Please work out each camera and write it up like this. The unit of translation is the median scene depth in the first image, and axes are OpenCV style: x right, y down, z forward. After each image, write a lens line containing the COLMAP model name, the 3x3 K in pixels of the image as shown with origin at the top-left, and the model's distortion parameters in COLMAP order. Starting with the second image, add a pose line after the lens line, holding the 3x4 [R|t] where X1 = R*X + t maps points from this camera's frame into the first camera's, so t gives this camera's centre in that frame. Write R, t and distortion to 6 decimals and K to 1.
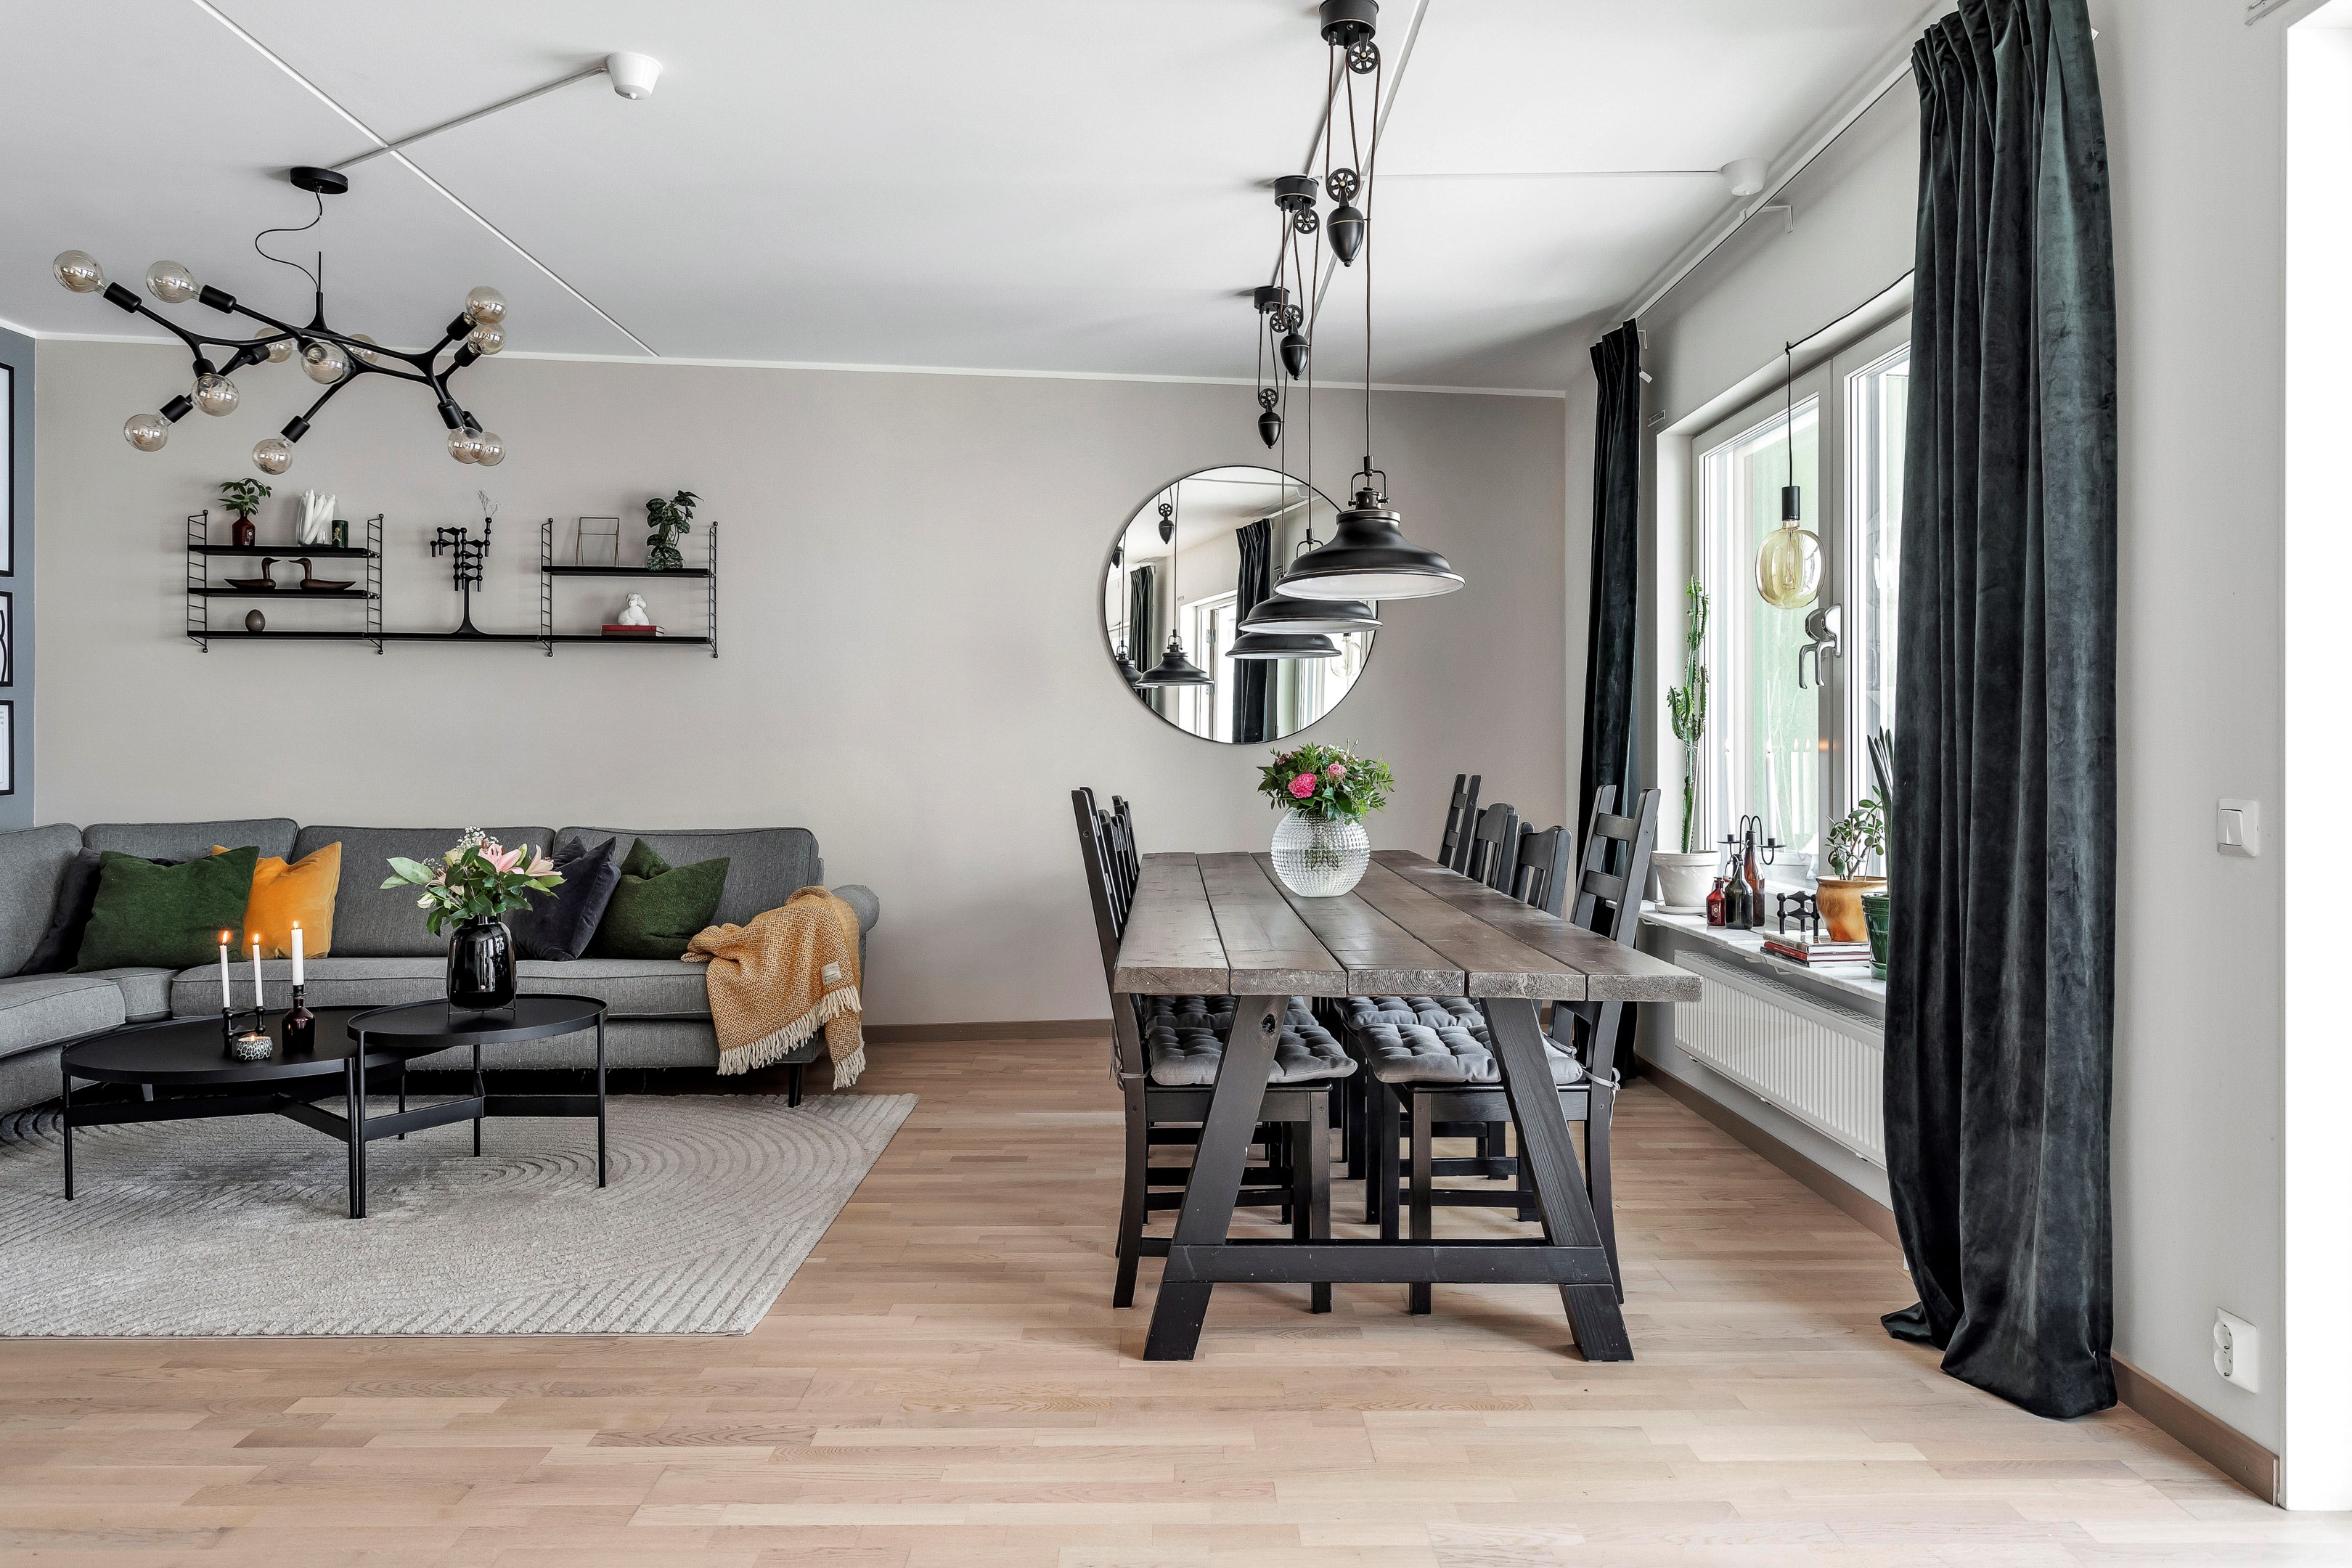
lens RADIAL K [[1515.9, 0, 1181.1], [0, 1515.9, 746.3], [0, 0, 1]] dist [-0.007620, 0.003241]
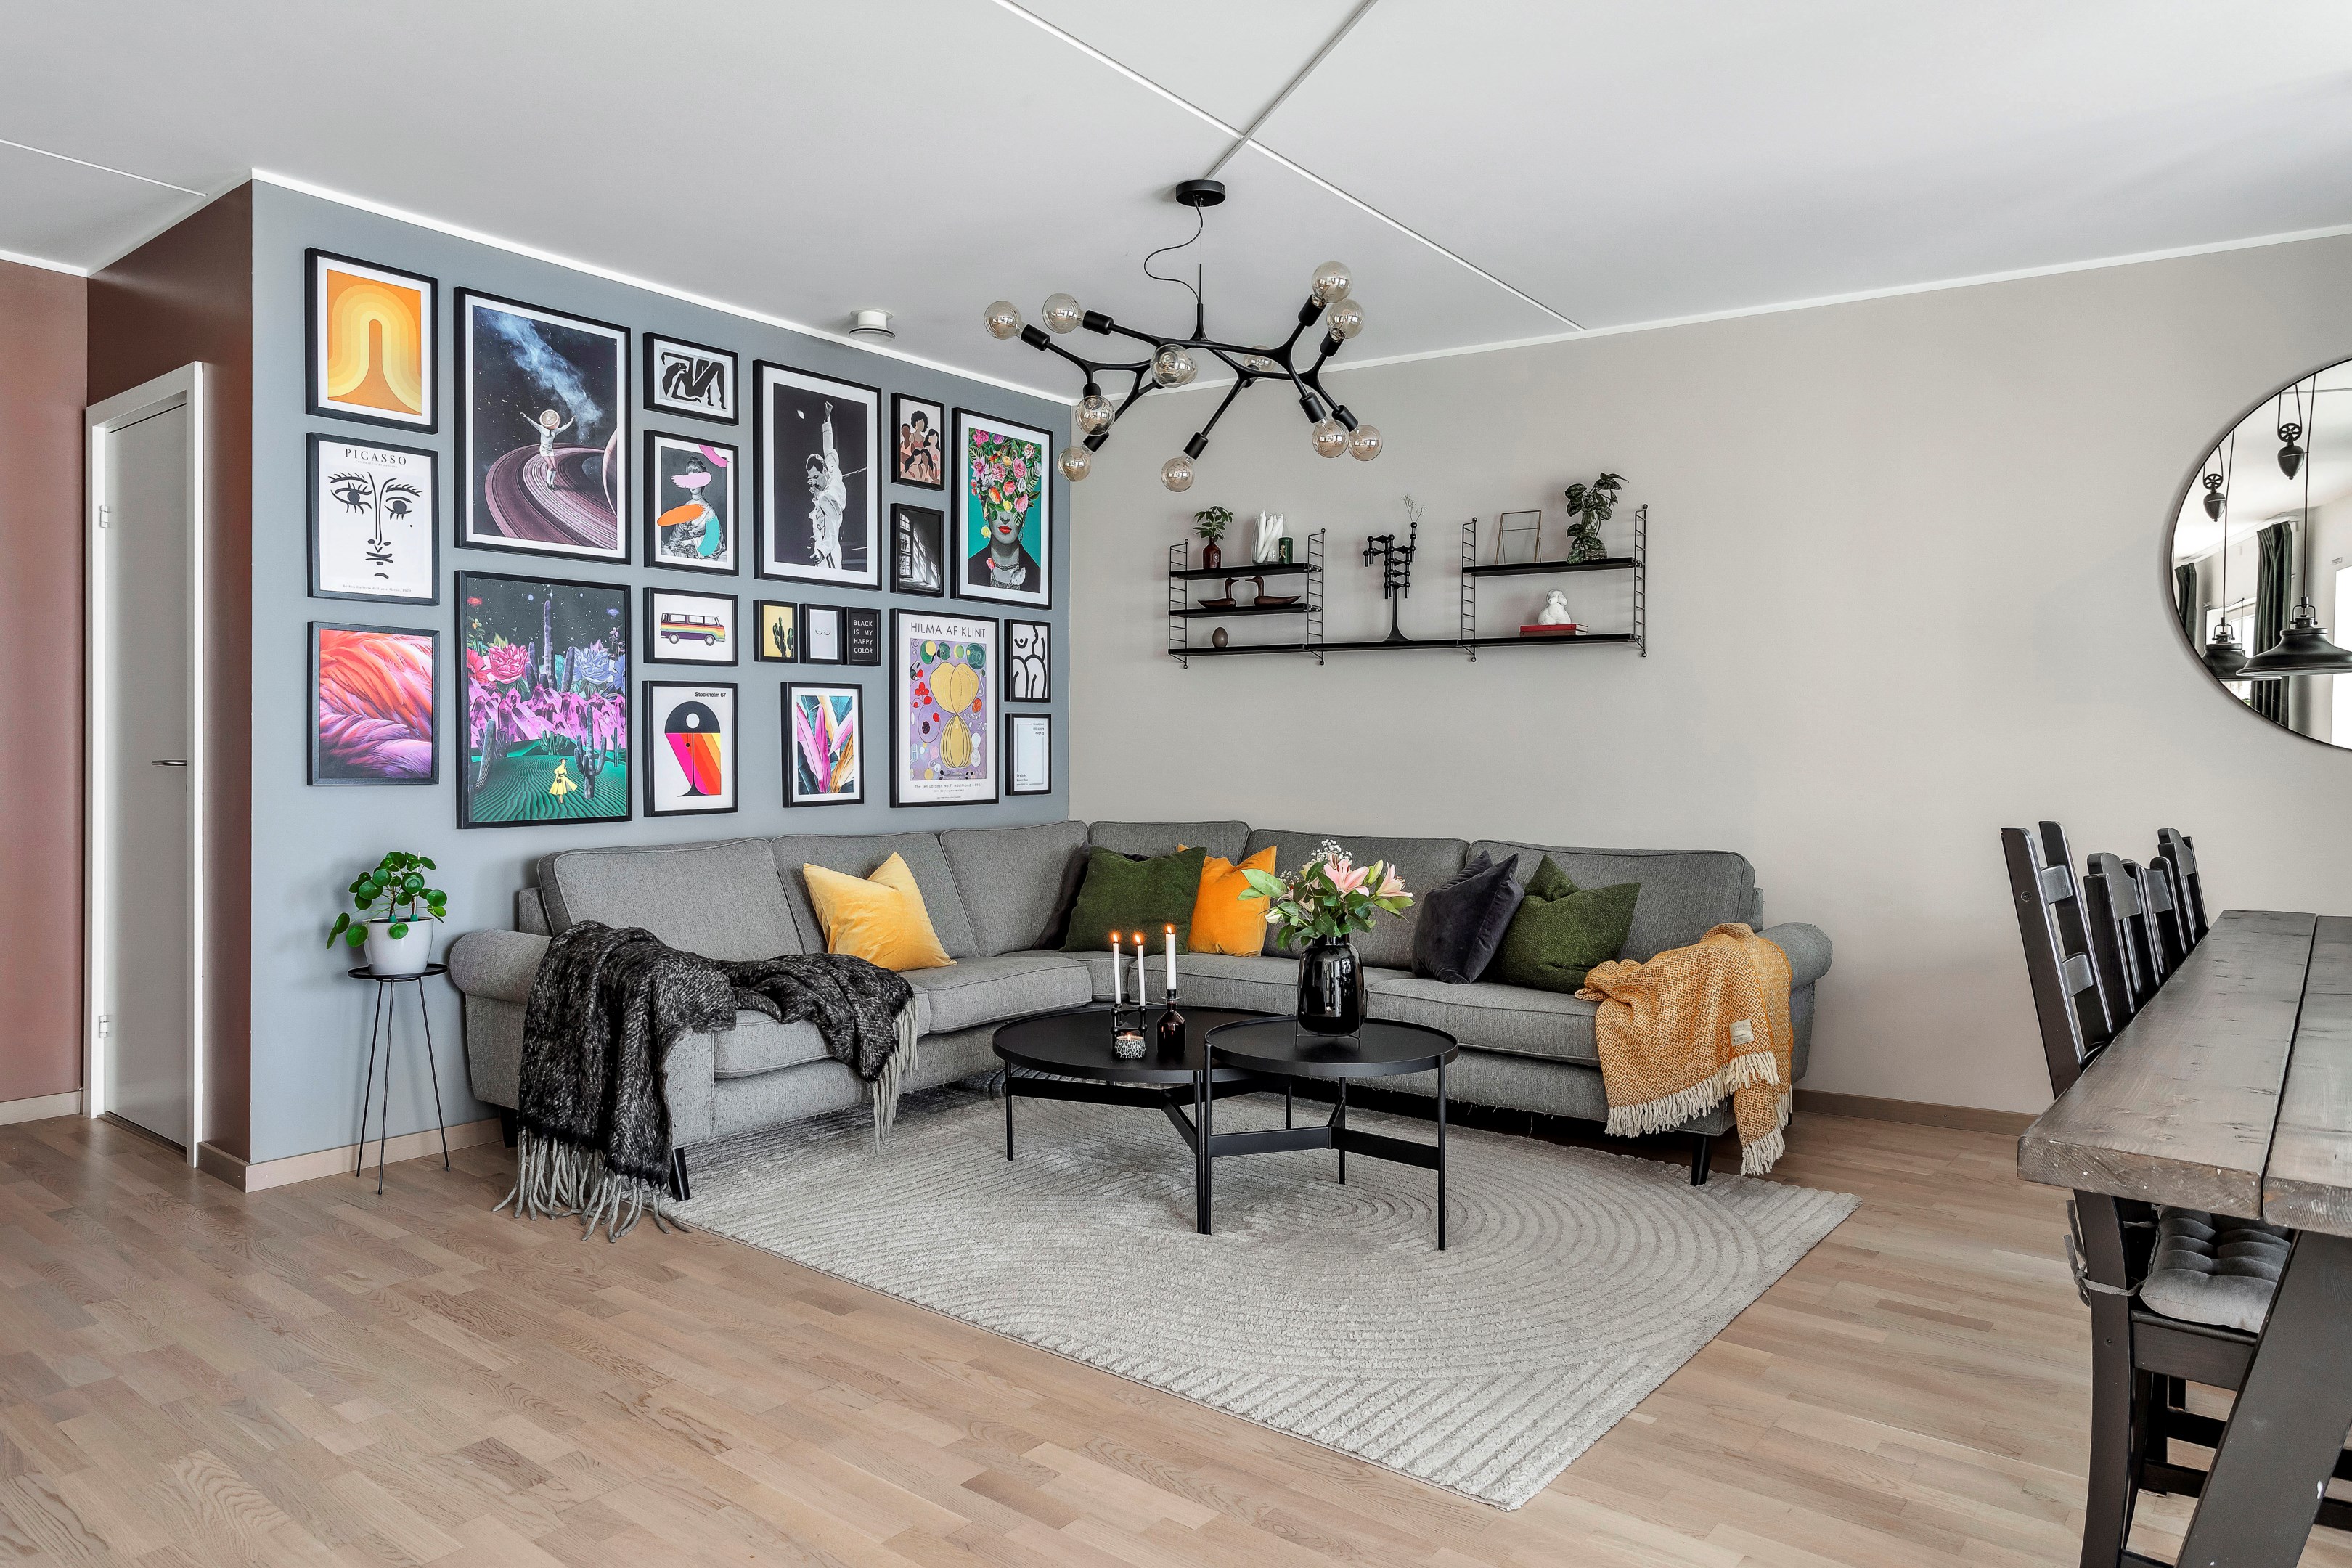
lens RADIAL K [[1466.7, 0, 1182.9], [0, 1466.7, 766.9], [0, 0, 1]] dist [-0.009737, 0.010655]
pose [[0.776516, 0.009969, -0.630018, 0.038943], [-0.004828, 0.999940, 0.009873, -0.001186], [0.630079, -0.004625, 0.776518, 0.226013]]
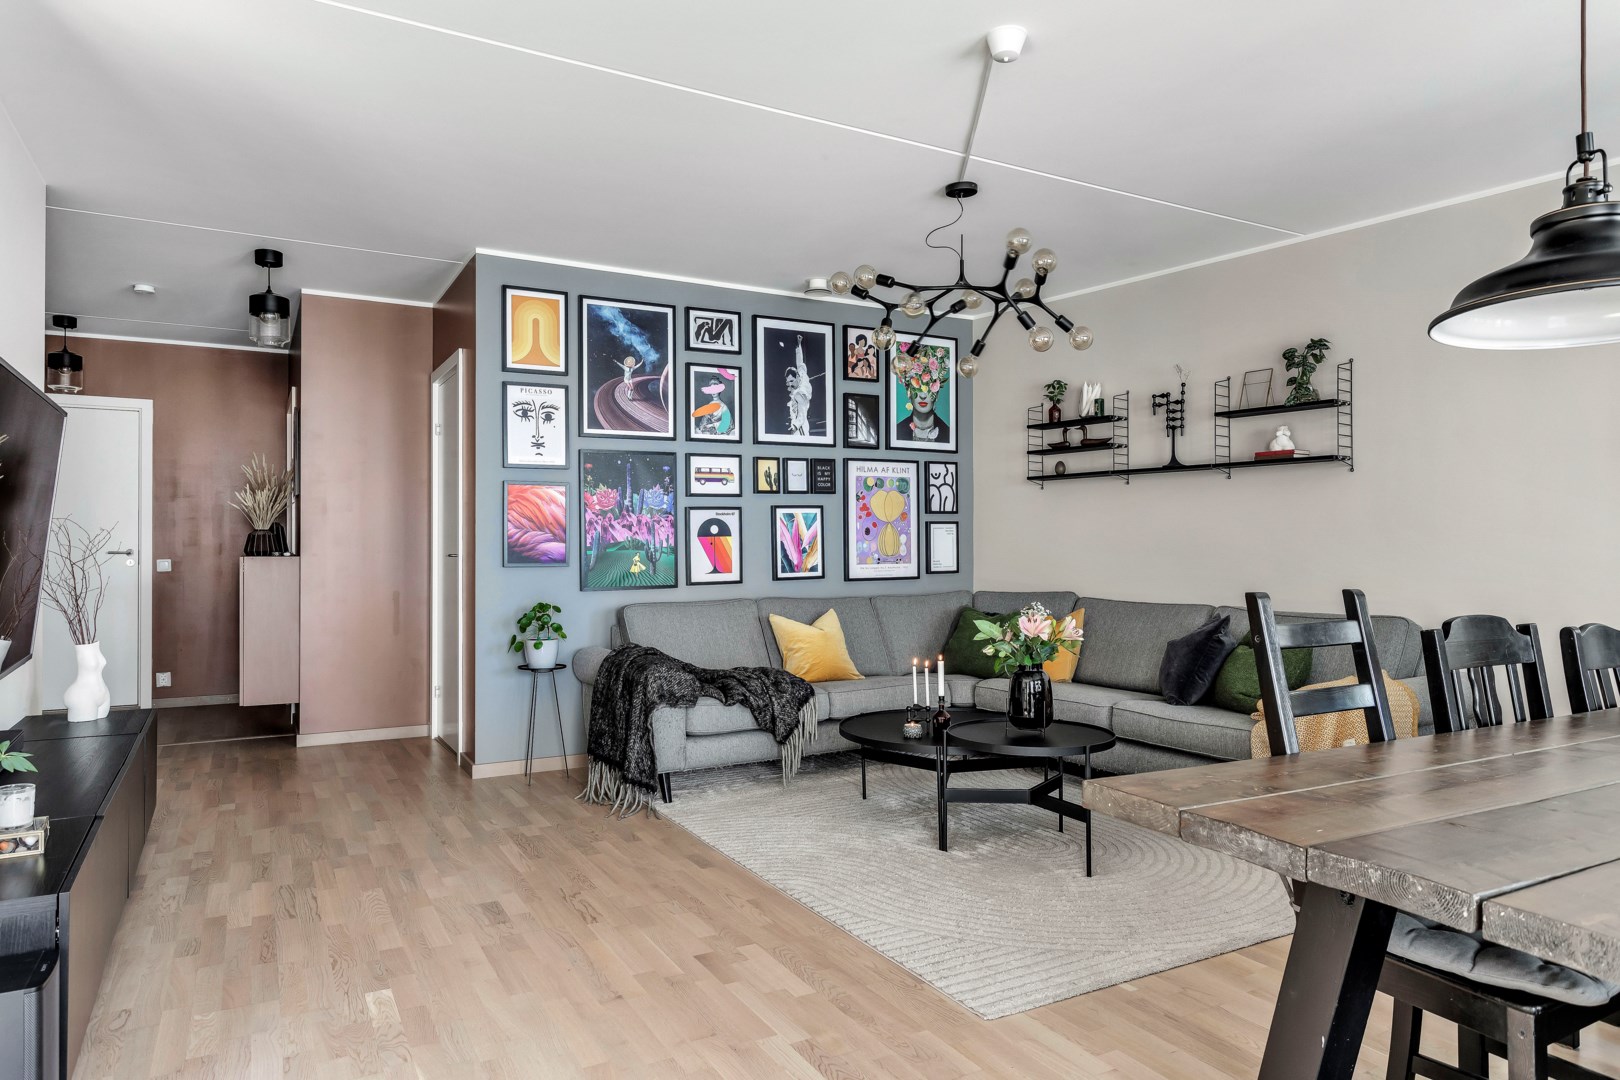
lens RADIAL K [[1010.2, 0, 822.6], [0, 1010.2, 539.4], [0, 0, 1]] dist [-0.009737, 0.010655]
pose [[0.481676, -0.008203, -0.876311, 0.276038], [0.003687, 0.999966, -0.007334, -0.000368], [0.876342, 0.000302, 0.481690, 0.352696]]
